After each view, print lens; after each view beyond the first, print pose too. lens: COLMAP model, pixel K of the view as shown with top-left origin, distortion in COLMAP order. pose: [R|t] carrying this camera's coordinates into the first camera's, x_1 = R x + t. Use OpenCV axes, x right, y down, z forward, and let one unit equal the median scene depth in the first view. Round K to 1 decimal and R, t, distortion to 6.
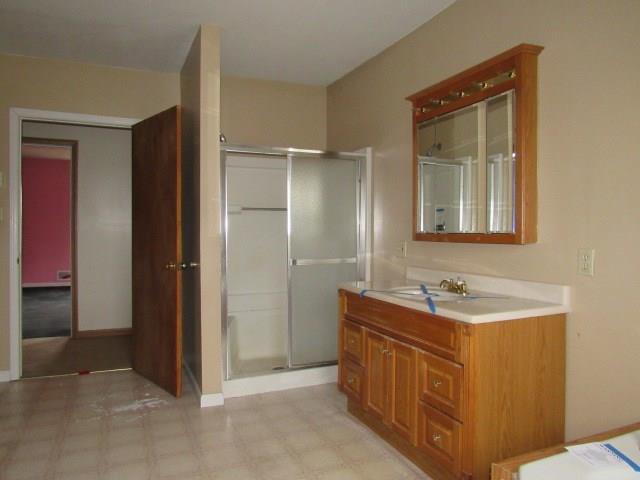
lens RADIAL K [[443.8, 0, 316.5], [0, 443.8, 237.6], [0, 0, 1]] dist [0.027288, 0.001880]
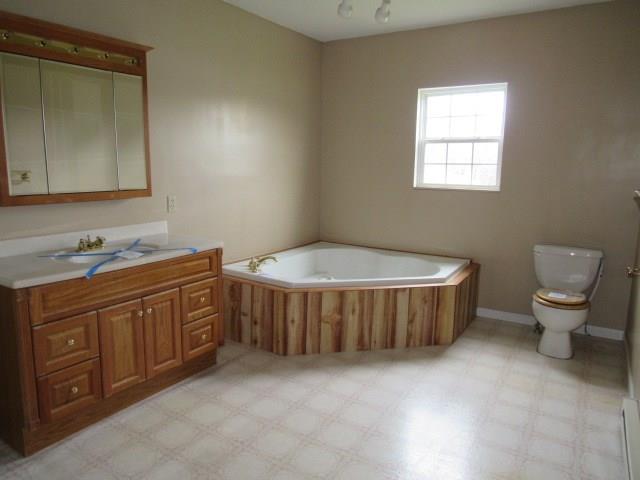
lens RADIAL K [[443.8, 0, 316.5], [0, 443.8, 237.6], [0, 0, 1]] dist [0.027288, 0.001880]
pose [[-0.538711, -0.149457, 0.829128, -0.842584], [-0.009041, 0.985108, 0.171699, -0.087177], [-0.842442, 0.085000, -0.532040, 1.148923]]
